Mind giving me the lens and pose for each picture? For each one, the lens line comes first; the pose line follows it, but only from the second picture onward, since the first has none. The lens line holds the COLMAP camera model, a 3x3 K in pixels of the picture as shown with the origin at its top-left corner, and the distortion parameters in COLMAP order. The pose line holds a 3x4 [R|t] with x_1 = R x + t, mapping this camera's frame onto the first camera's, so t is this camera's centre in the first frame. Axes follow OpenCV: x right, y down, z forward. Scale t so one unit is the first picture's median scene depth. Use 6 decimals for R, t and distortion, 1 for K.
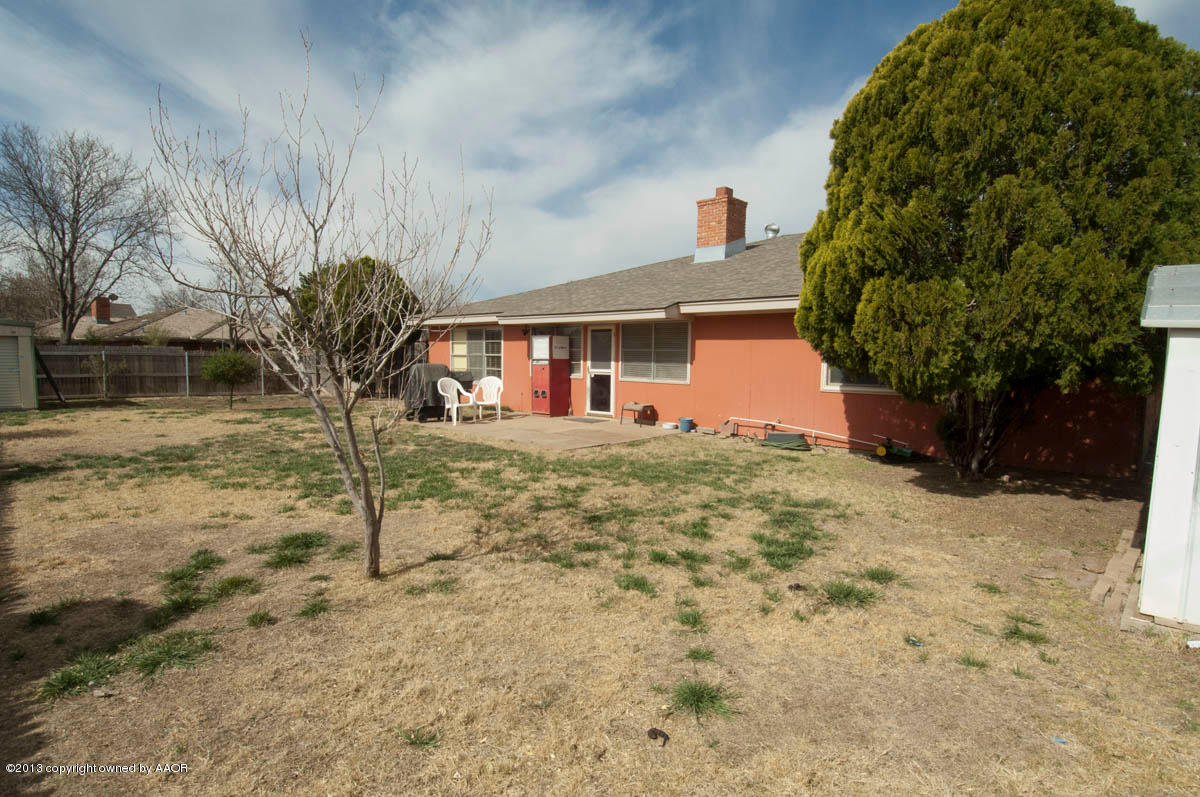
lens RADIAL K [[639.0, 0, 600.0], [0, 639.0, 398.5], [0, 0, 1]] dist [0.037928, -0.042361]
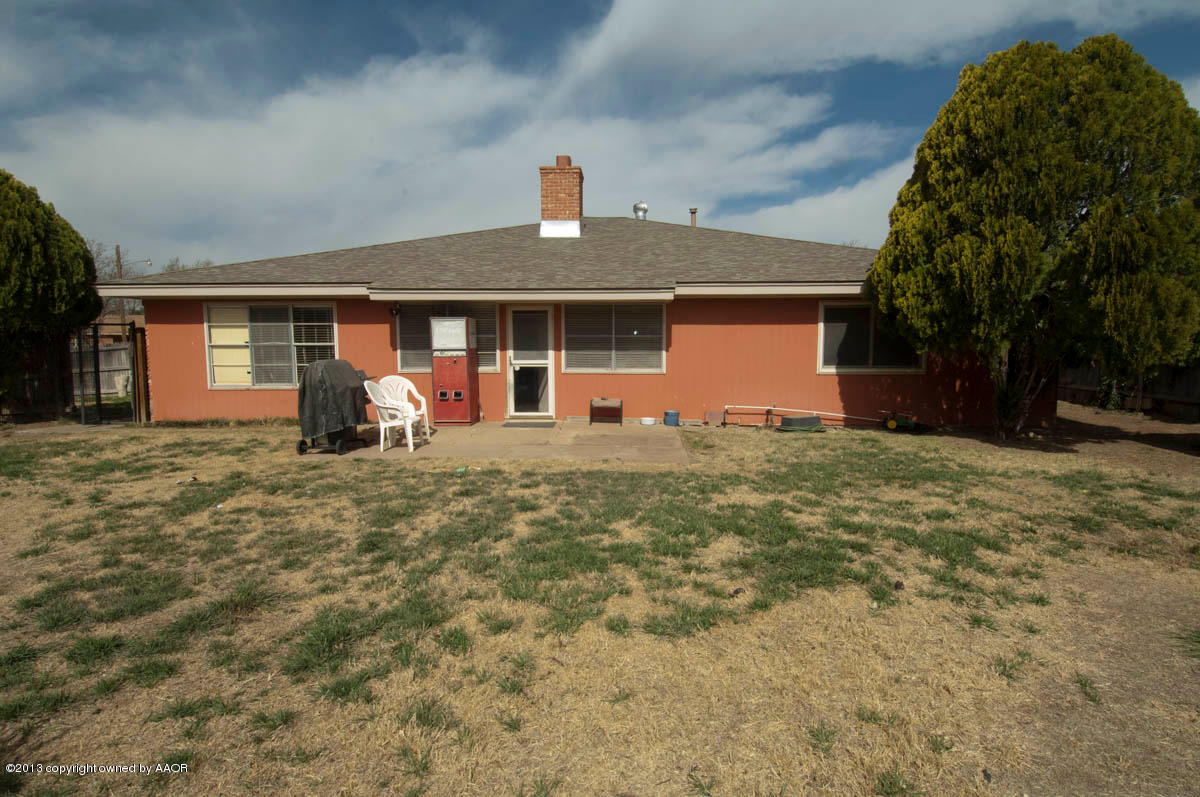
lens RADIAL K [[639.0, 0, 600.0], [0, 639.0, 398.5], [0, 0, 1]] dist [0.037928, -0.042361]
pose [[0.747742, -0.072797, 0.659986, -0.464991], [0.054311, 0.997347, 0.048475, -0.031479], [-0.661764, -0.000402, 0.749712, 0.331321]]
